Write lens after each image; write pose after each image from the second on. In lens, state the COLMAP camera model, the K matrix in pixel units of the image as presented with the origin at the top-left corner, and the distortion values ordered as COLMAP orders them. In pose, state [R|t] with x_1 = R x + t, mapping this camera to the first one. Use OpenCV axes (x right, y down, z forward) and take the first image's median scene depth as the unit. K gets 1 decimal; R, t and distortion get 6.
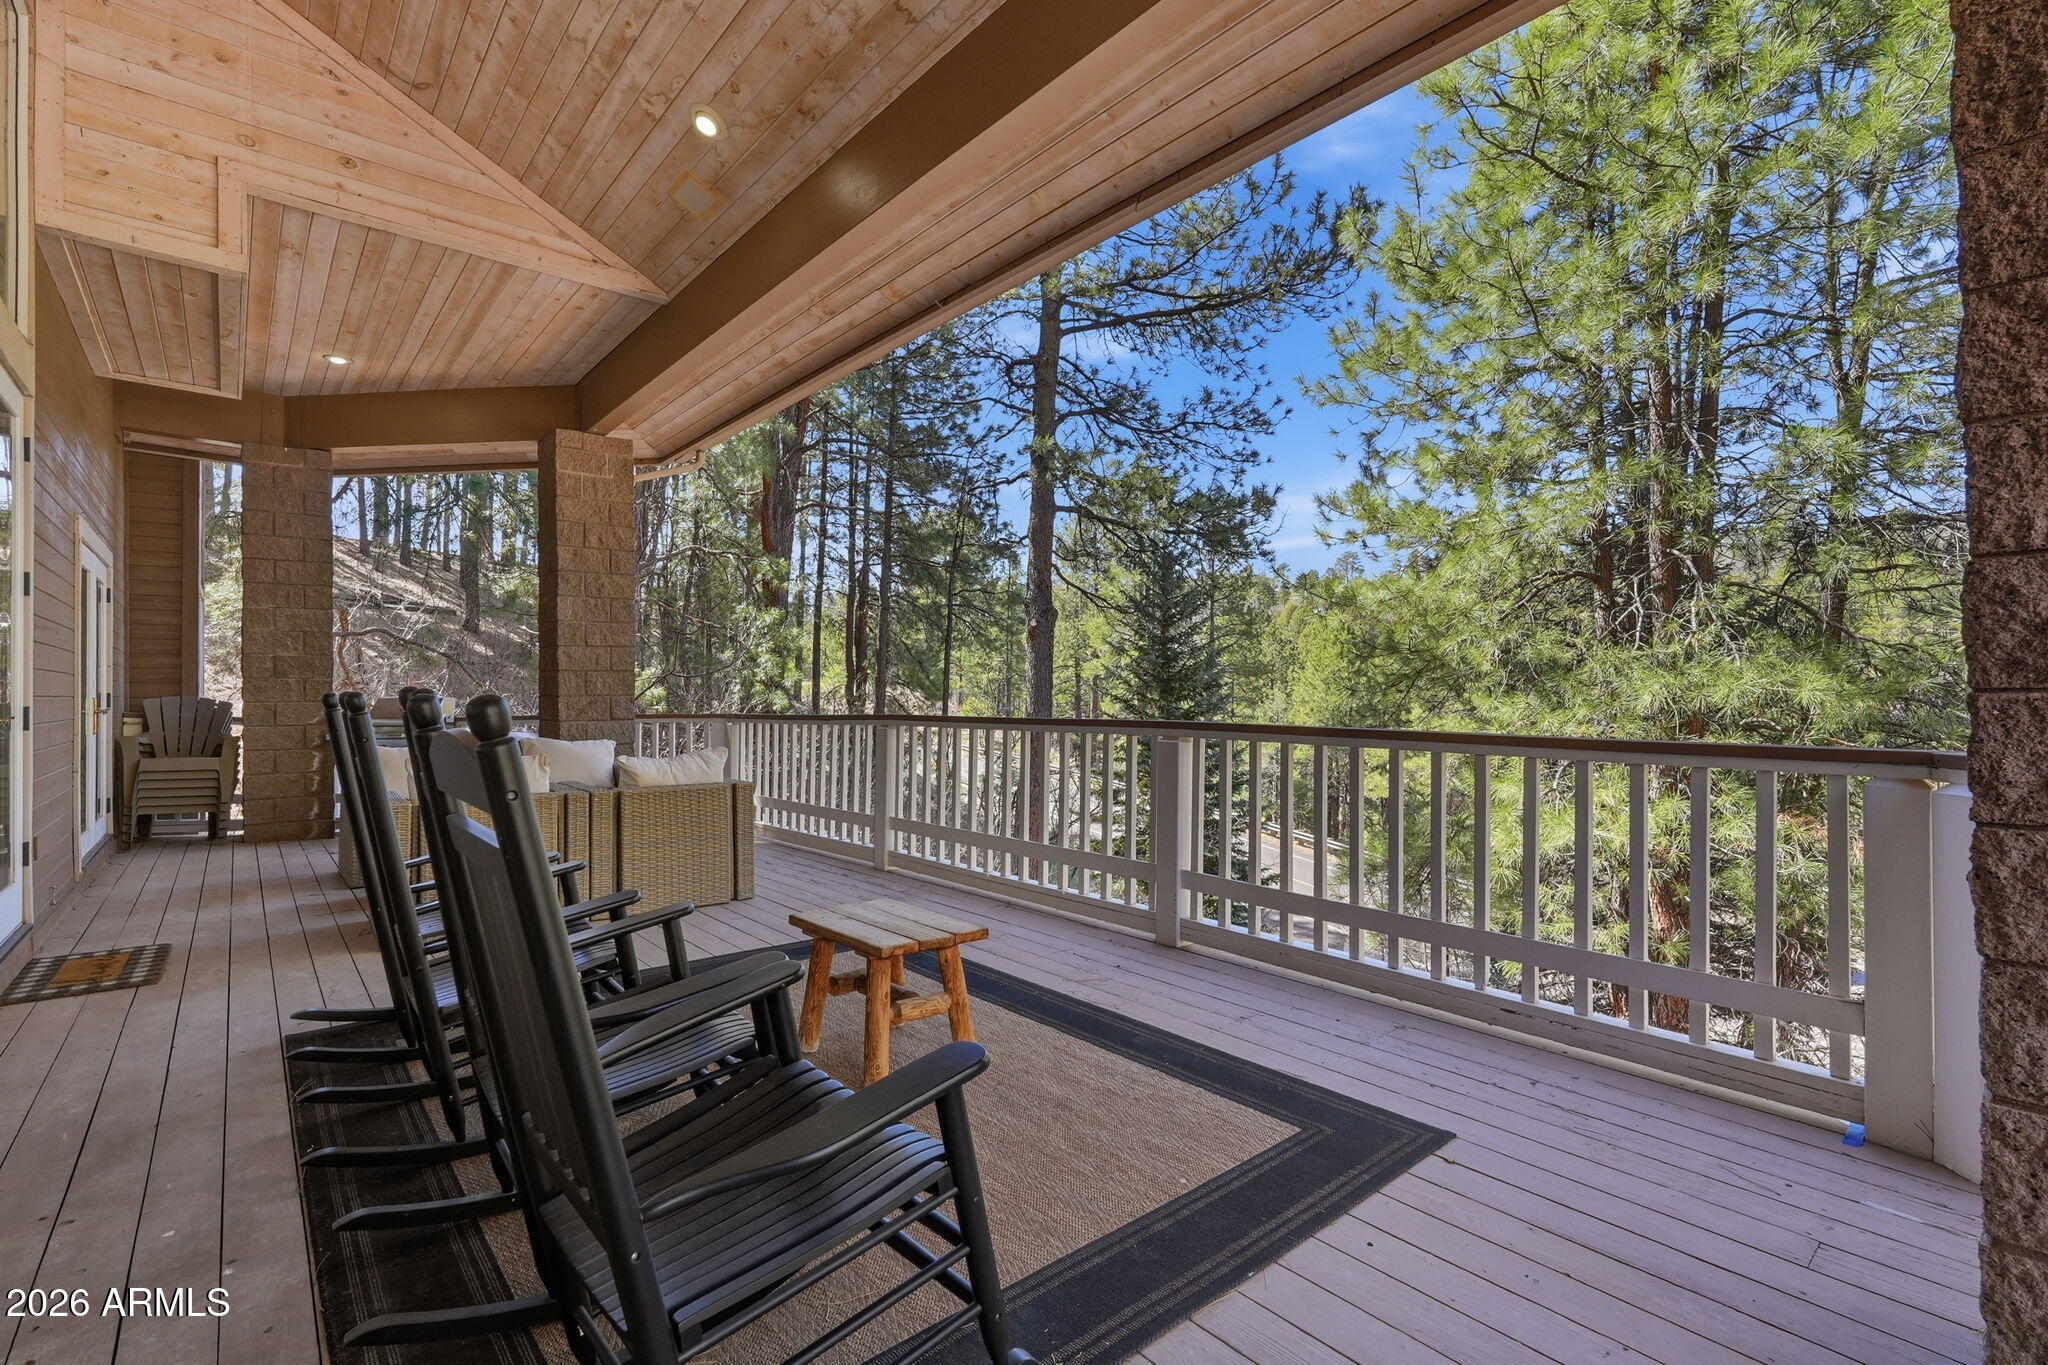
lens RADIAL K [[919.0, 0, 1021.6], [0, 919.0, 699.9], [0, 0, 1]] dist [-0.012256, 0.010041]
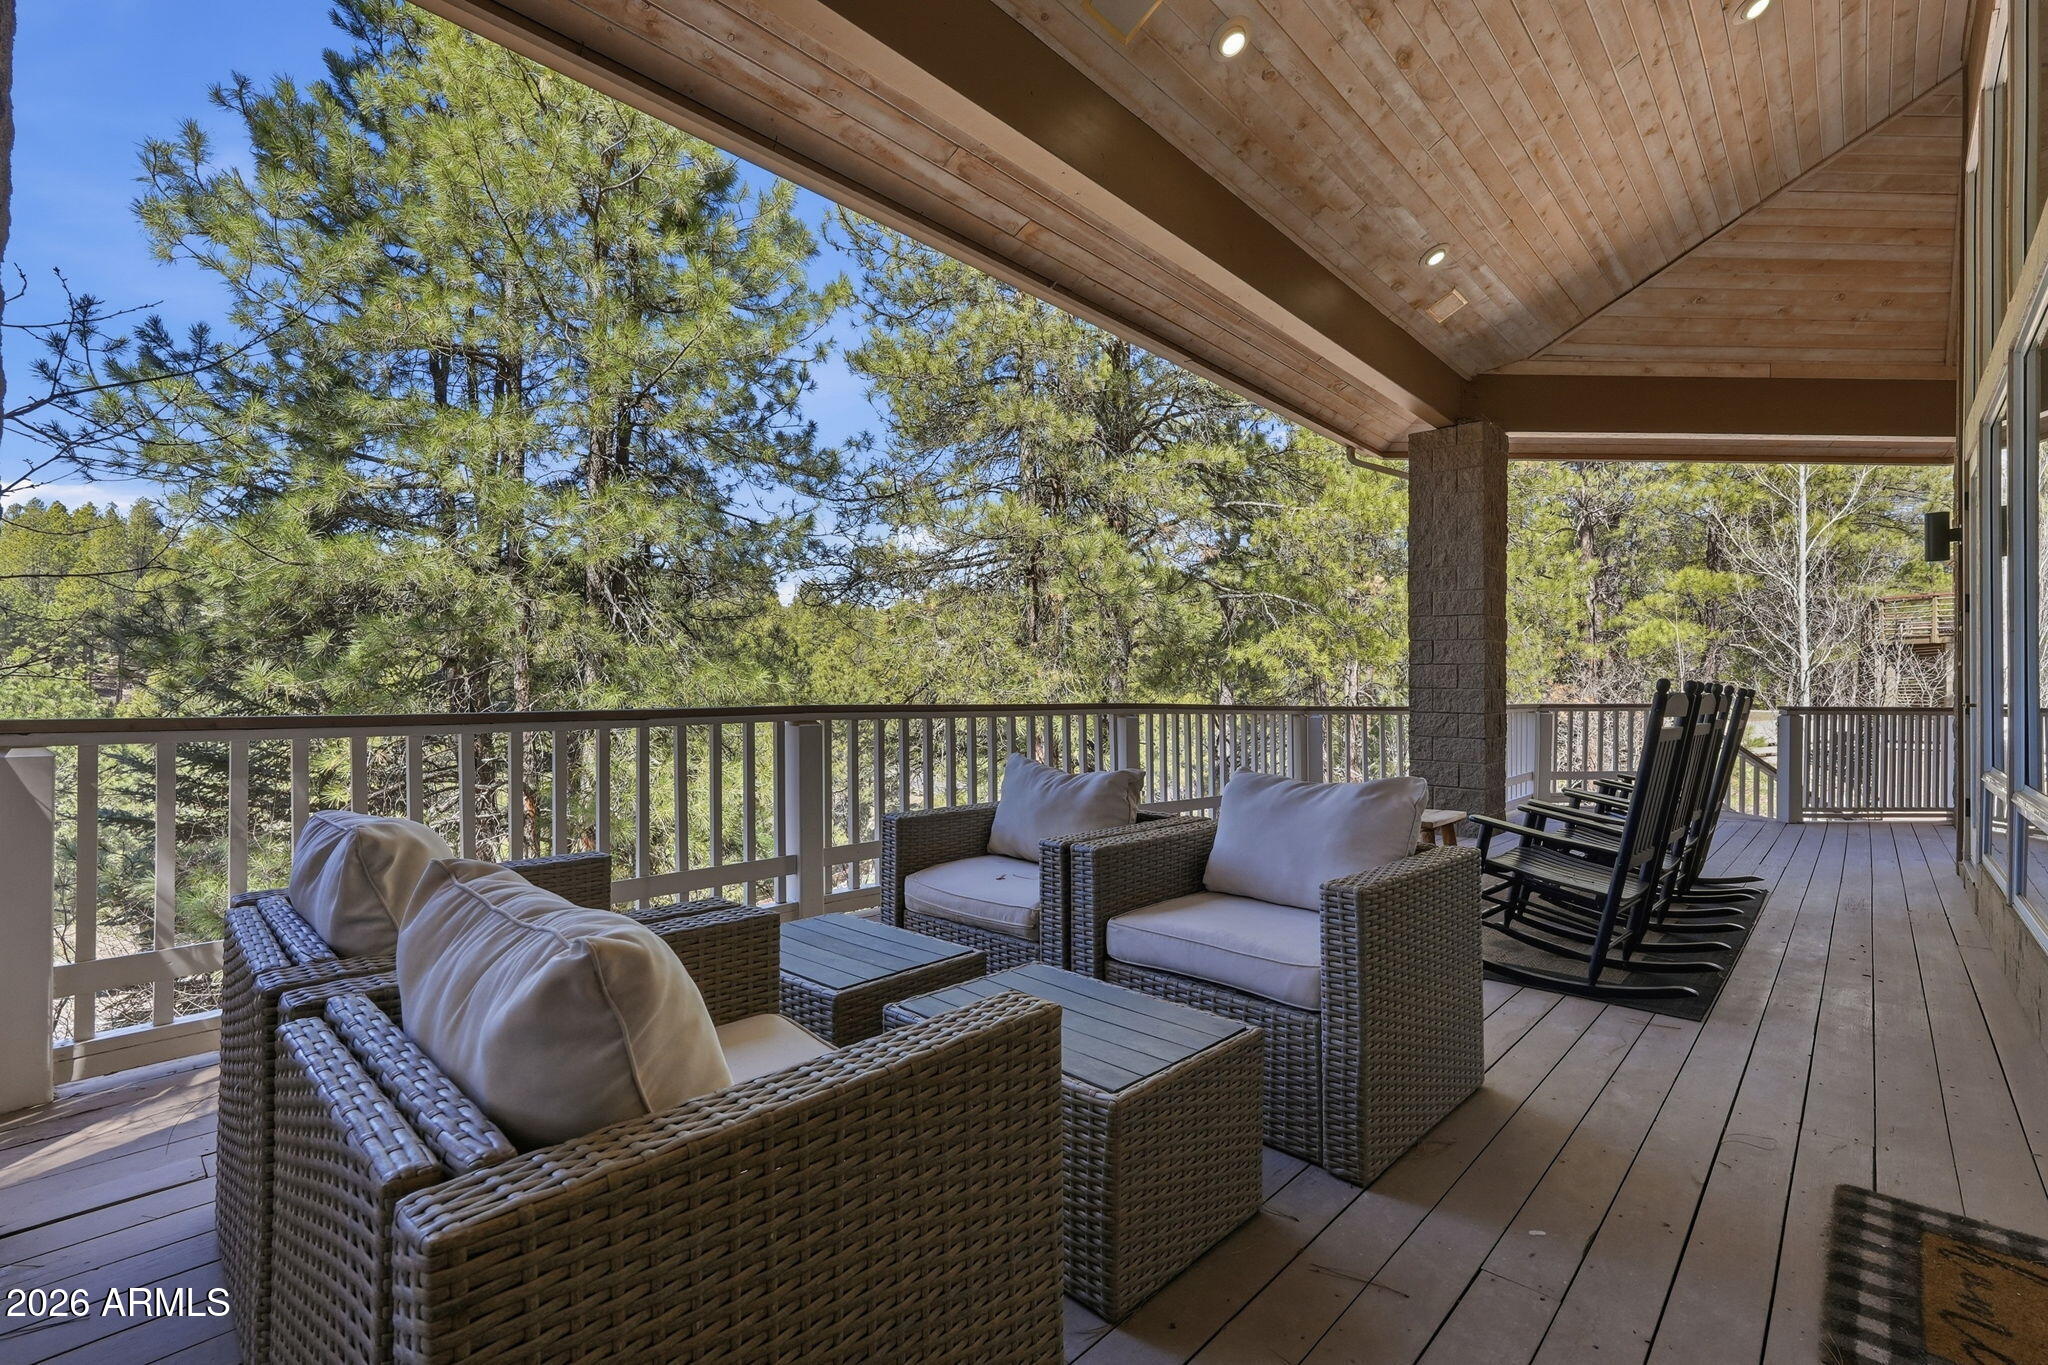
lens RADIAL K [[900.1, 0, 1024.0], [0, 900.1, 682.5], [0, 0, 1]] dist [0.000692, 0.000528]
pose [[-0.103990, 0.002809, 0.994574, -1.136211], [-0.007844, 0.999963, -0.003645, 0.000882], [-0.994547, -0.008181, -0.103964, 1.224886]]
